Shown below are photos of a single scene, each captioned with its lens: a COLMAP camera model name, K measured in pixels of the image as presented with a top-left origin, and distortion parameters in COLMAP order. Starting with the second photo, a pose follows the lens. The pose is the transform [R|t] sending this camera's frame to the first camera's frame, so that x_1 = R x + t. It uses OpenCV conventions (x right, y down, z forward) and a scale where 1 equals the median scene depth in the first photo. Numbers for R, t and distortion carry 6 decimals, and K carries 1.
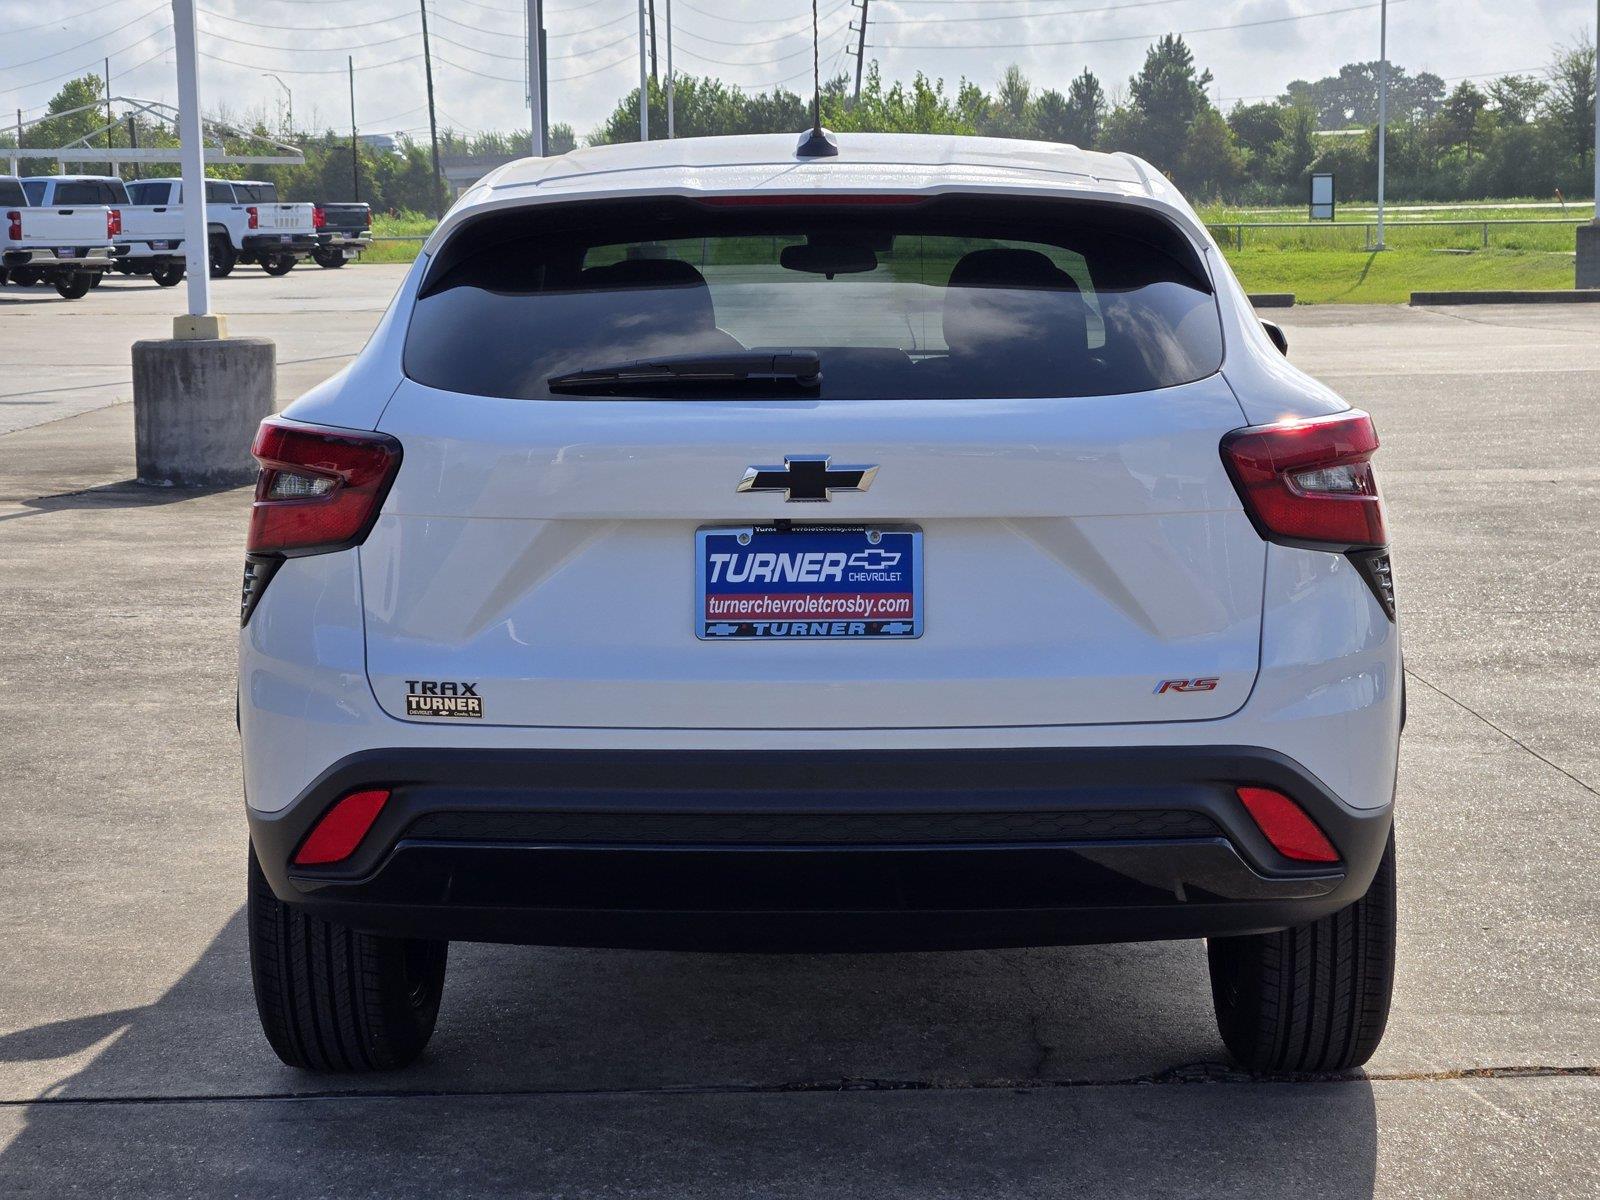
lens RADIAL K [[3112.3, 0, 813.5], [0, 3112.3, 586.7], [0, 0, 1]] dist [-0.070344, 0.000000]
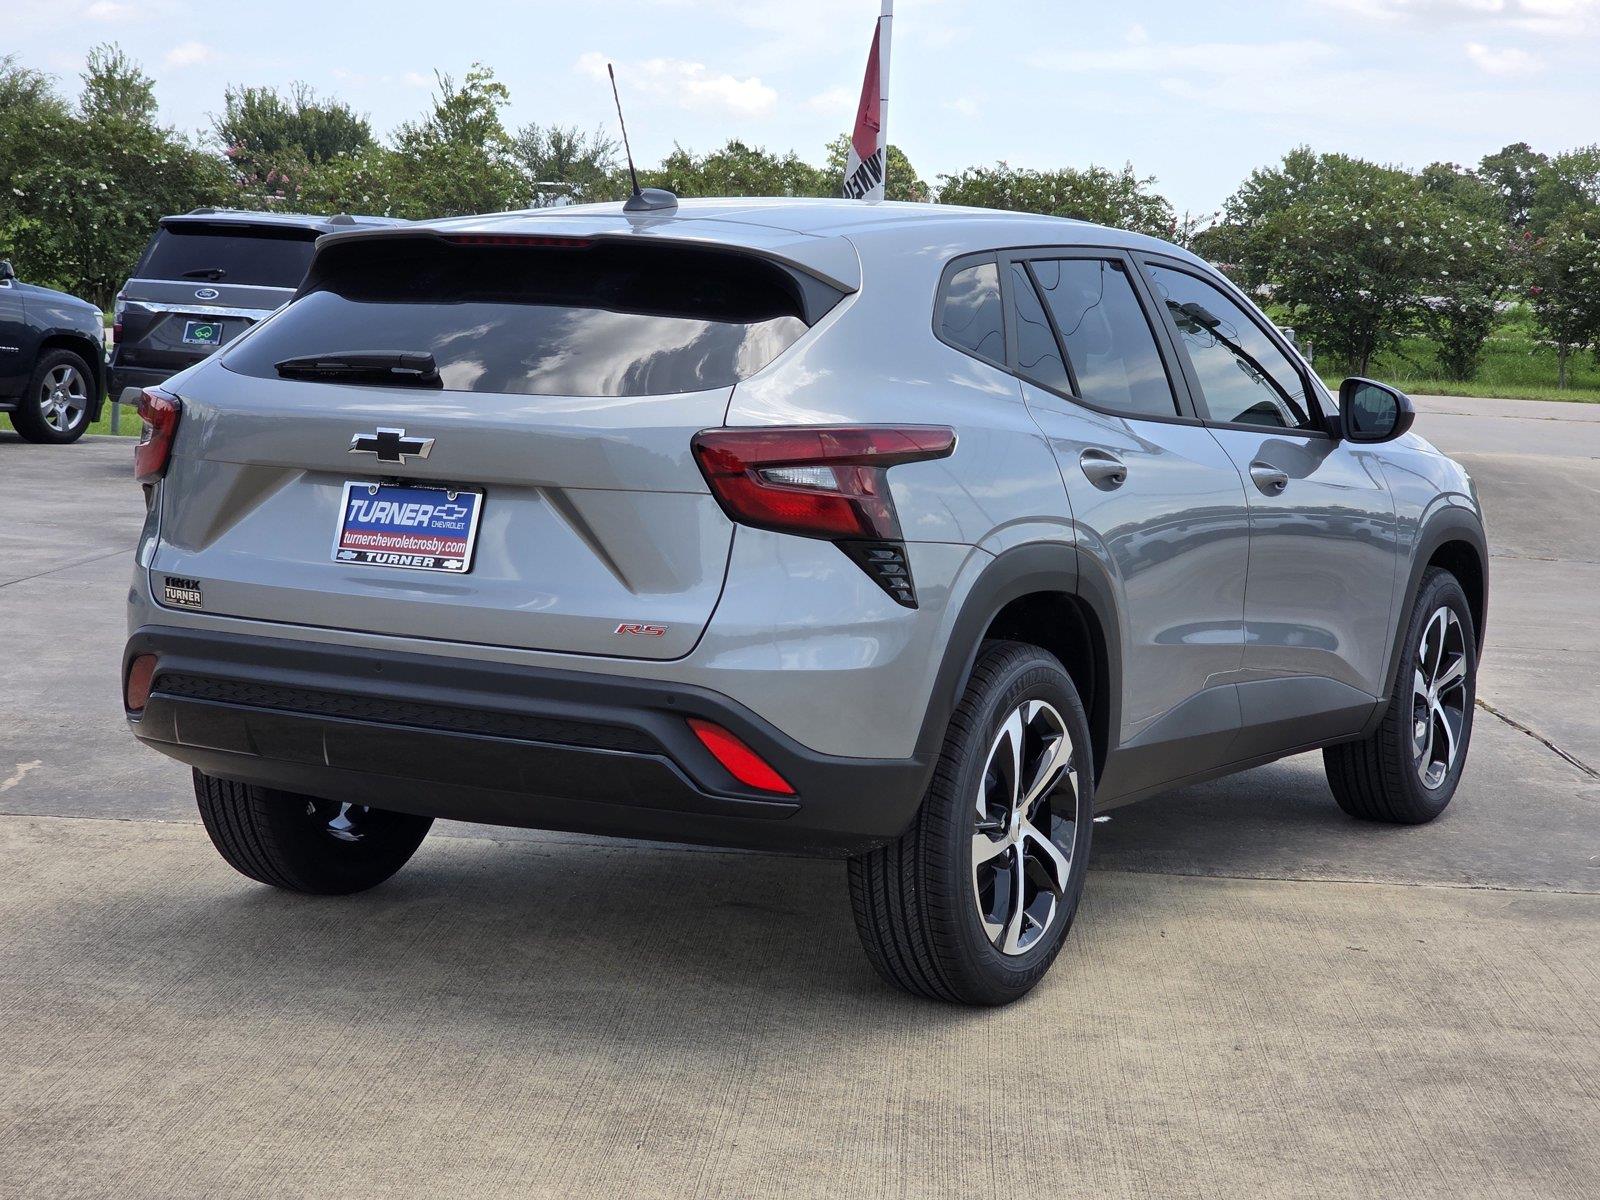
lens RADIAL K [[3112.3, 0, 794.1], [0, 3112.3, 597.9], [0, 0, 1]] dist [-0.070344, 0.000000]
pose [[0.858811, 0.079813, -0.506038, 0.808105], [-0.097478, 0.995202, -0.008467, 0.024255], [0.502934, 0.056599, 0.862470, -0.052088]]
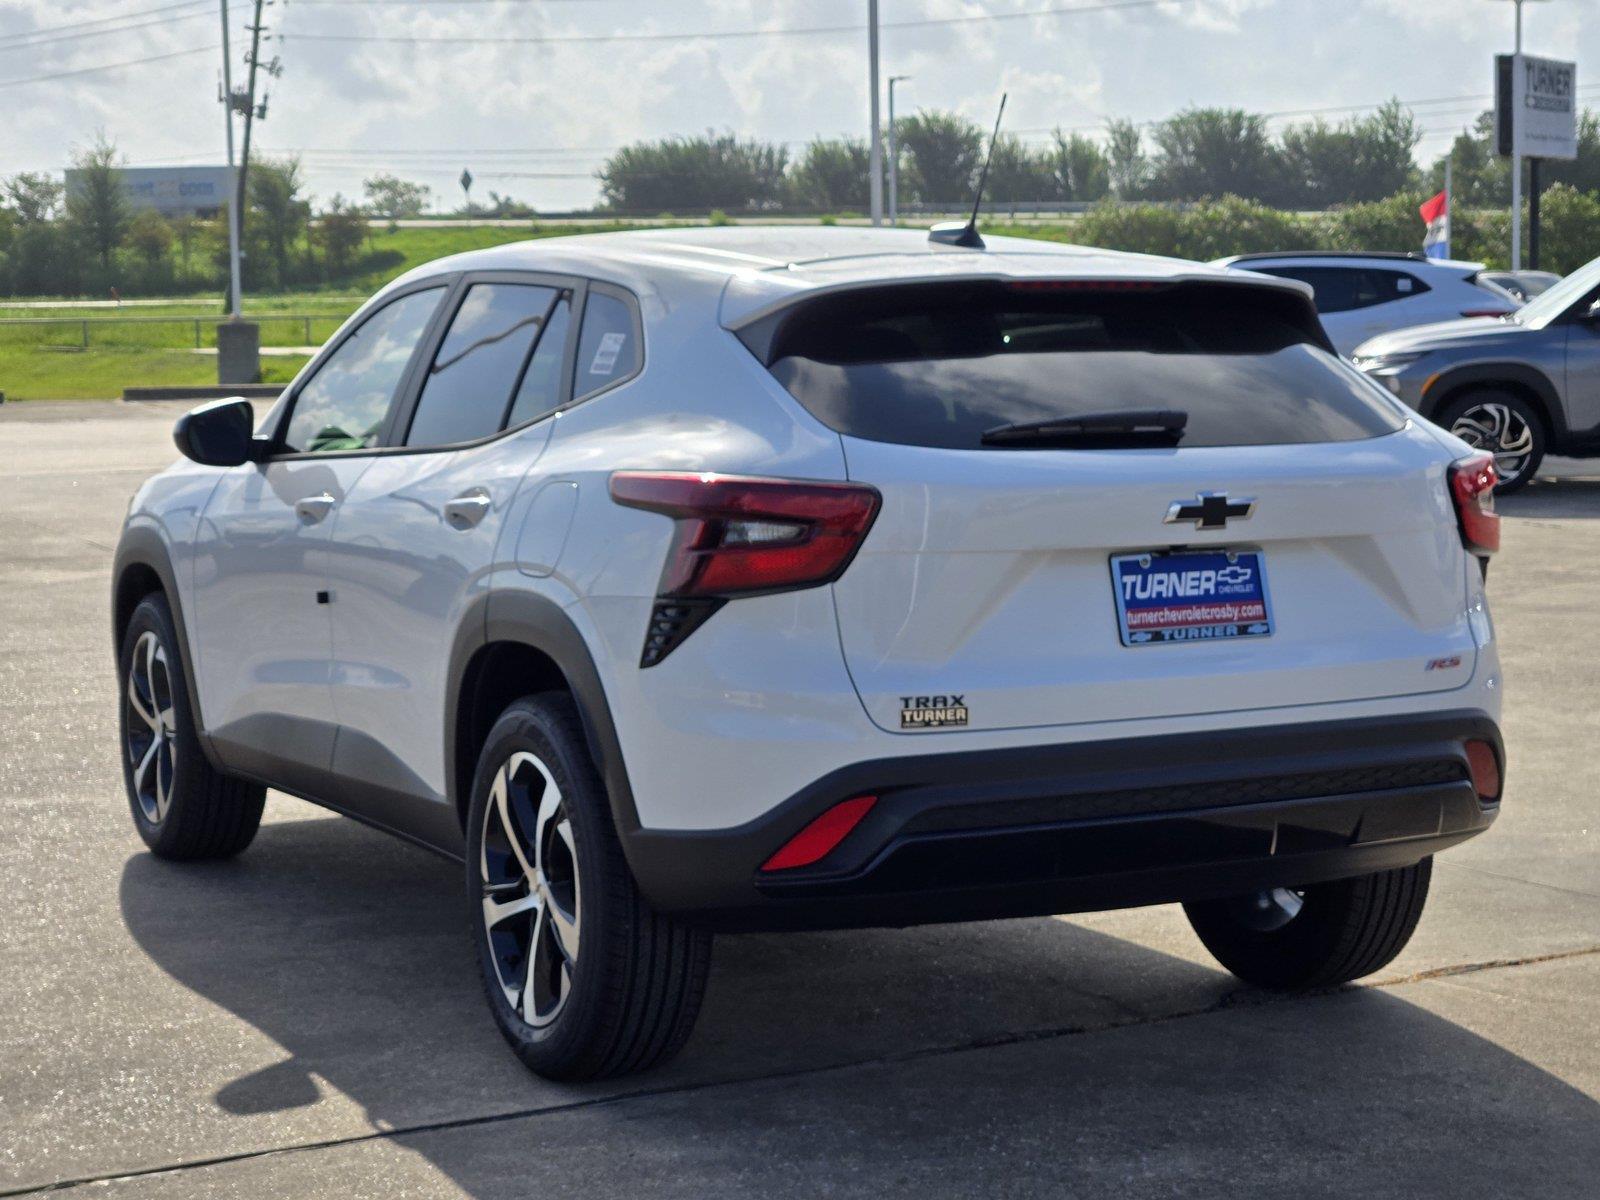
lens RADIAL K [[3112.3, 0, 804.6], [0, 3112.3, 600.9], [0, 0, 1]] dist [-0.070344, 0.000000]
pose [[0.895250, -0.049135, 0.442847, -0.678931], [0.060959, 0.998062, -0.012495, 0.006567], [-0.441375, 0.038182, 0.896510, -0.027987]]
